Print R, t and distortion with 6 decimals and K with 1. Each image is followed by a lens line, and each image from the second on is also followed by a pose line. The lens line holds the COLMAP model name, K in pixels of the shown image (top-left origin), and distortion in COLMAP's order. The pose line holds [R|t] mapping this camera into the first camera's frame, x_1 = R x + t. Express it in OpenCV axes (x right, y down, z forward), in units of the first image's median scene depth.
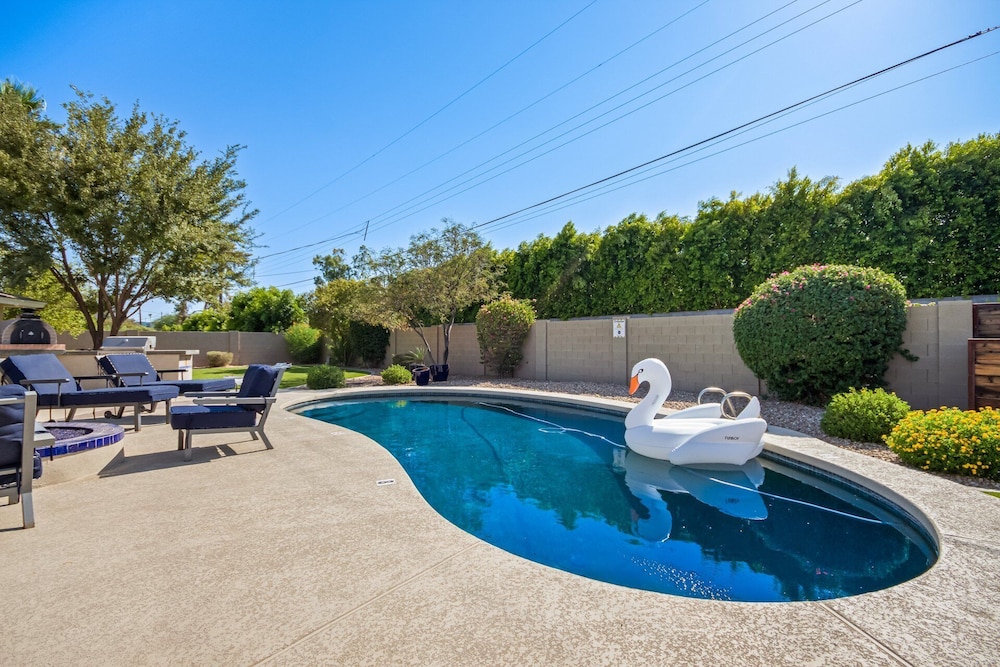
lens RADIAL K [[467.5, 0, 508.3], [0, 467.5, 335.6], [0, 0, 1]] dist [0.001219, 0.000130]
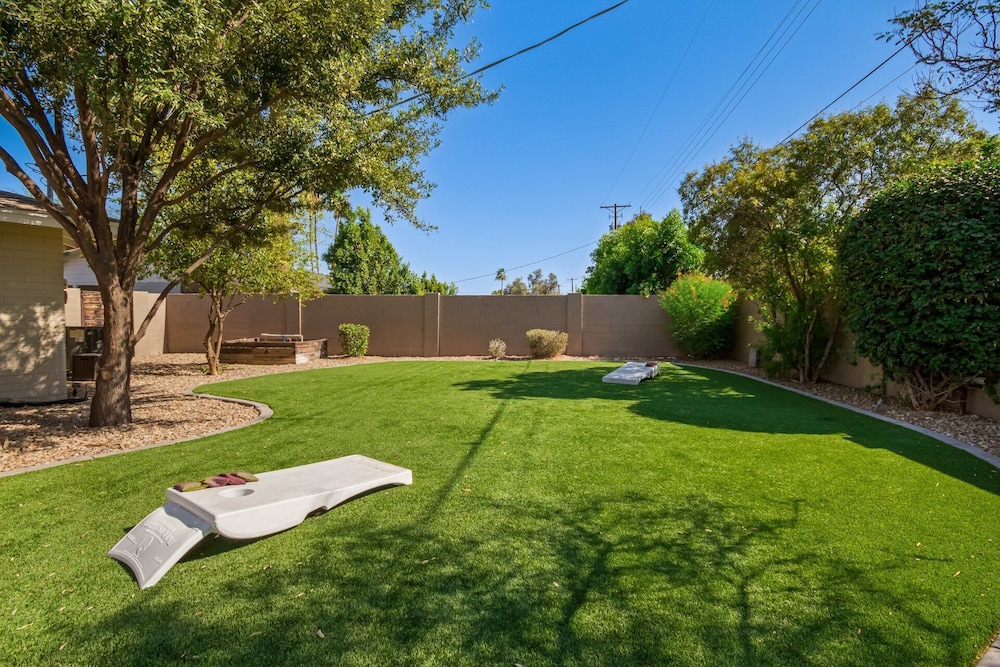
lens RADIAL K [[467.5, 0, 508.3], [0, 467.5, 335.6], [0, 0, 1]] dist [0.001219, 0.000130]
pose [[0.667346, 0.033287, -0.744004, -0.234230], [0.004881, 0.998784, 0.049065, 0.013122], [0.744732, -0.036375, 0.666371, 0.592297]]
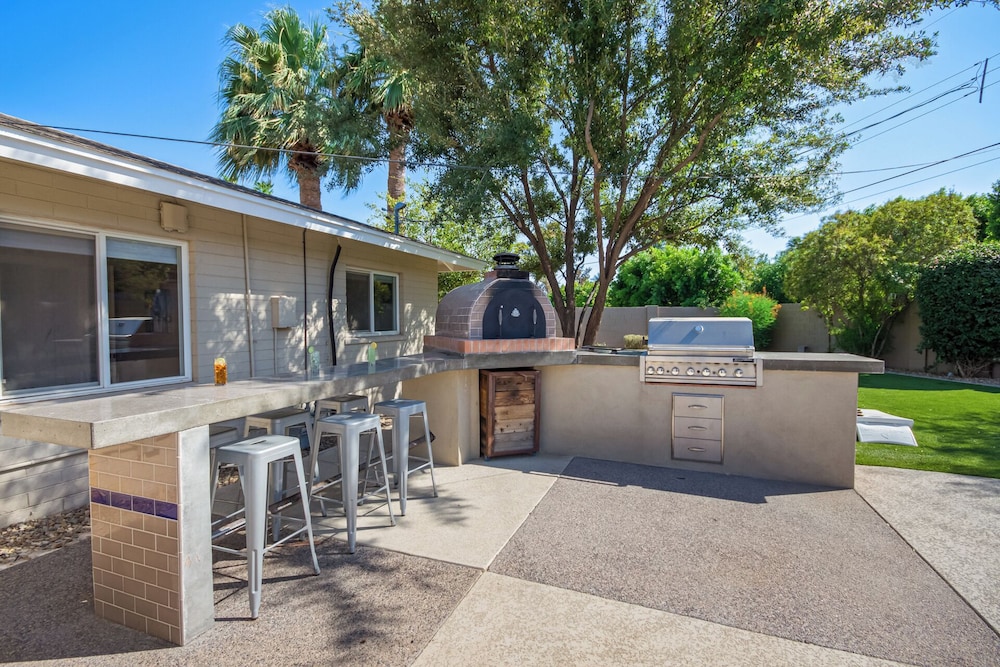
lens RADIAL K [[469.4, 0, 503.4], [0, 469.4, 329.5], [0, 0, 1]] dist [-0.001614, -0.000554]
pose [[0.820351, 0.007296, -0.571813, -0.375903], [0.015534, 0.999265, 0.035036, -0.002582], [0.571649, -0.037624, 0.819635, 0.306082]]
